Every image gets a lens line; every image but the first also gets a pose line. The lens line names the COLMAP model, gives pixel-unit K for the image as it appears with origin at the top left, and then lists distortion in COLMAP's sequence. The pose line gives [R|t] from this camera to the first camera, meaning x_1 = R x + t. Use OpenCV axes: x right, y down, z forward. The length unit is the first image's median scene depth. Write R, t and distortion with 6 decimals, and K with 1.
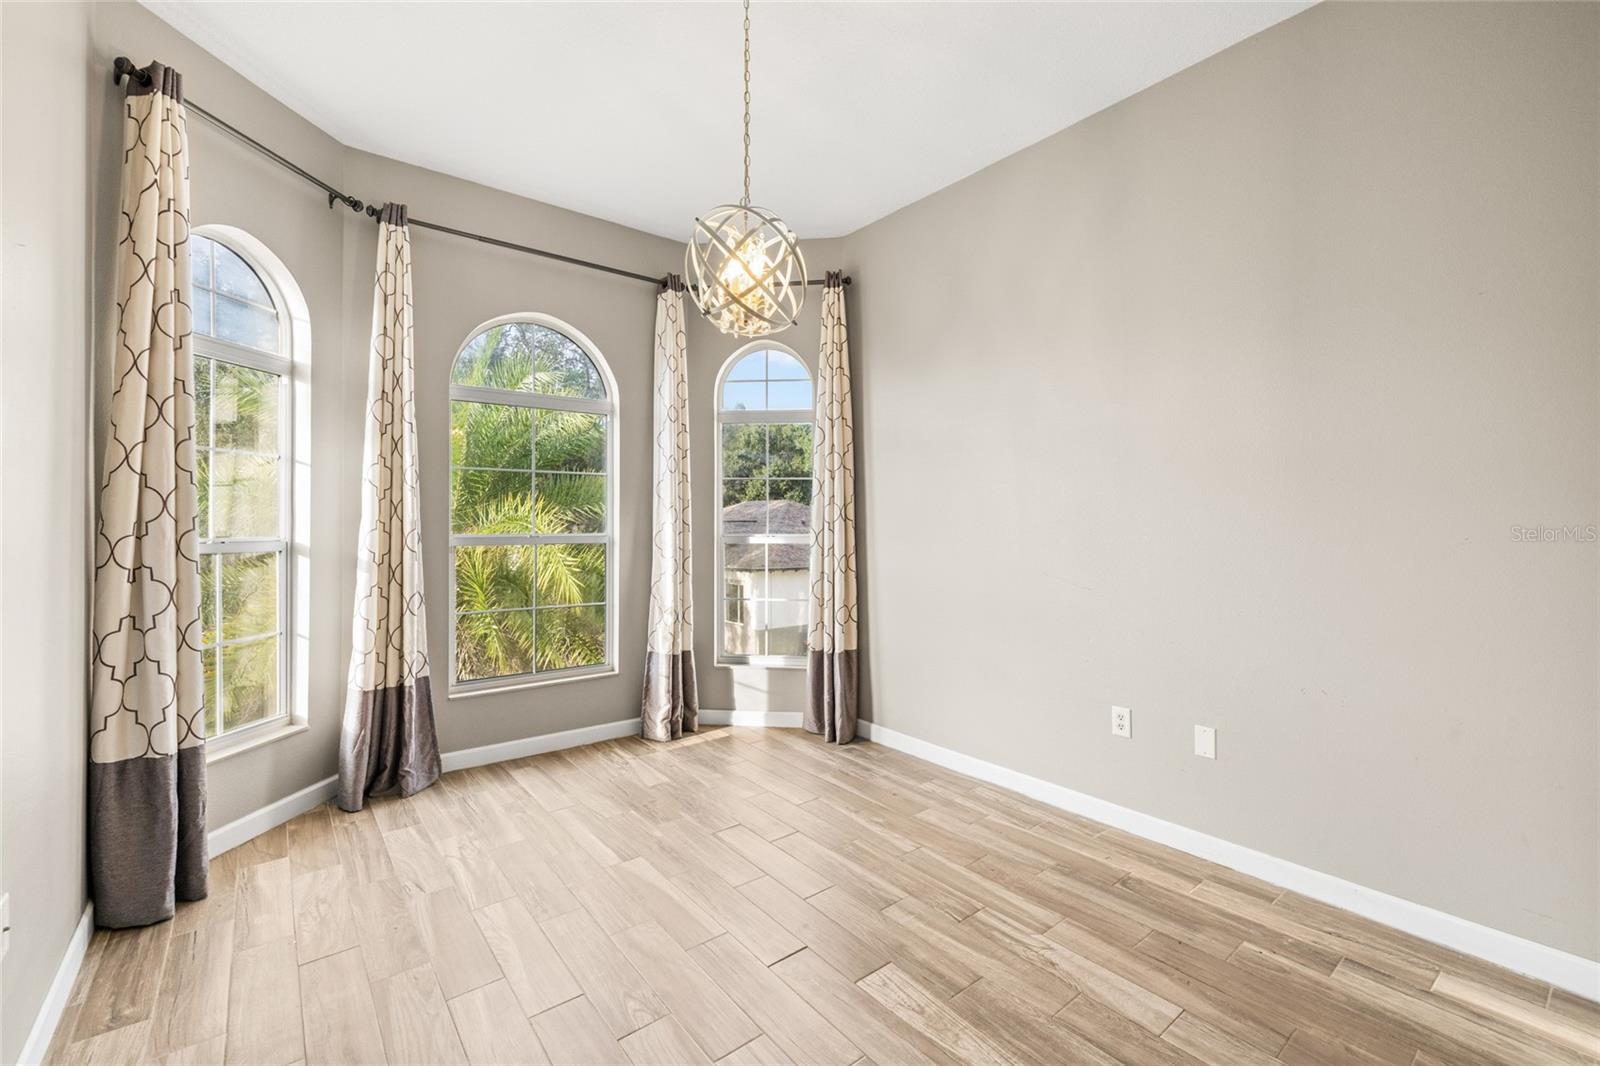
lens RADIAL K [[677.0, 0, 796.5], [0, 677.0, 524.7], [0, 0, 1]] dist [-0.000215, 0.000100]
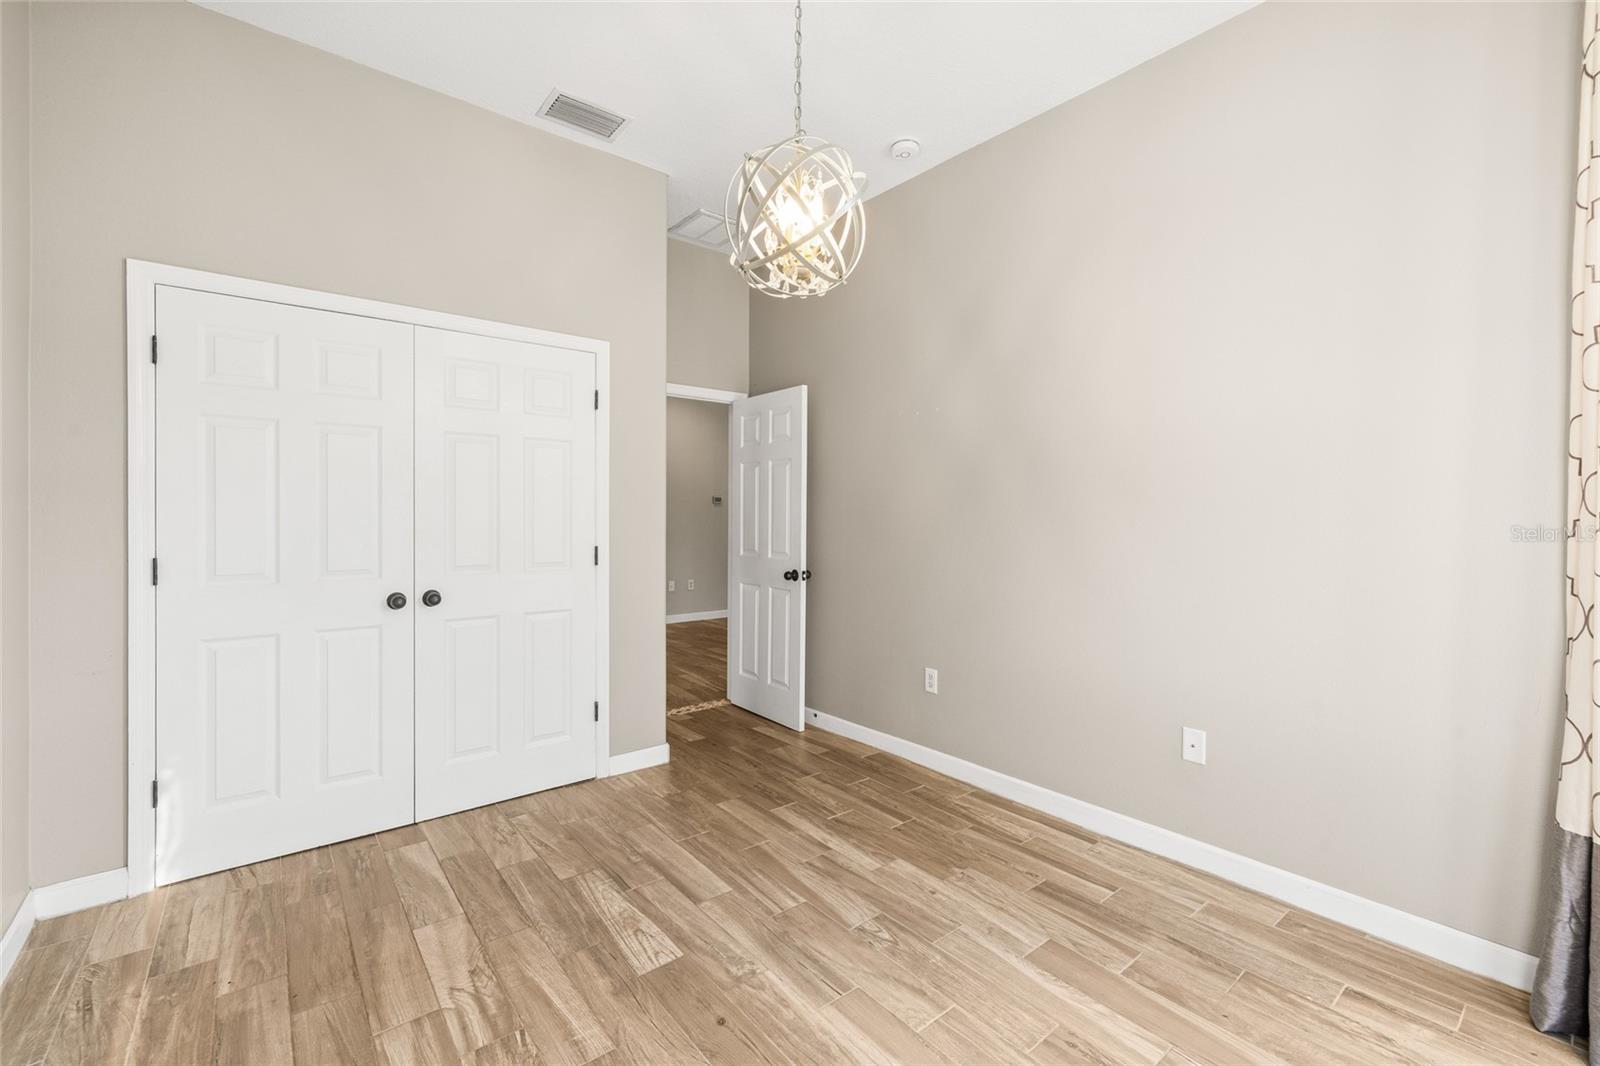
lens RADIAL K [[639.9, 0, 800.0], [0, 639.9, 533.0], [0, 0, 1]] dist [-0.006608, -0.000066]
pose [[-0.999842, -0.005959, -0.016747, -0.069136], [-0.006227, 0.999852, 0.016030, 0.005608], [0.016649, 0.016132, -0.999731, 1.905906]]
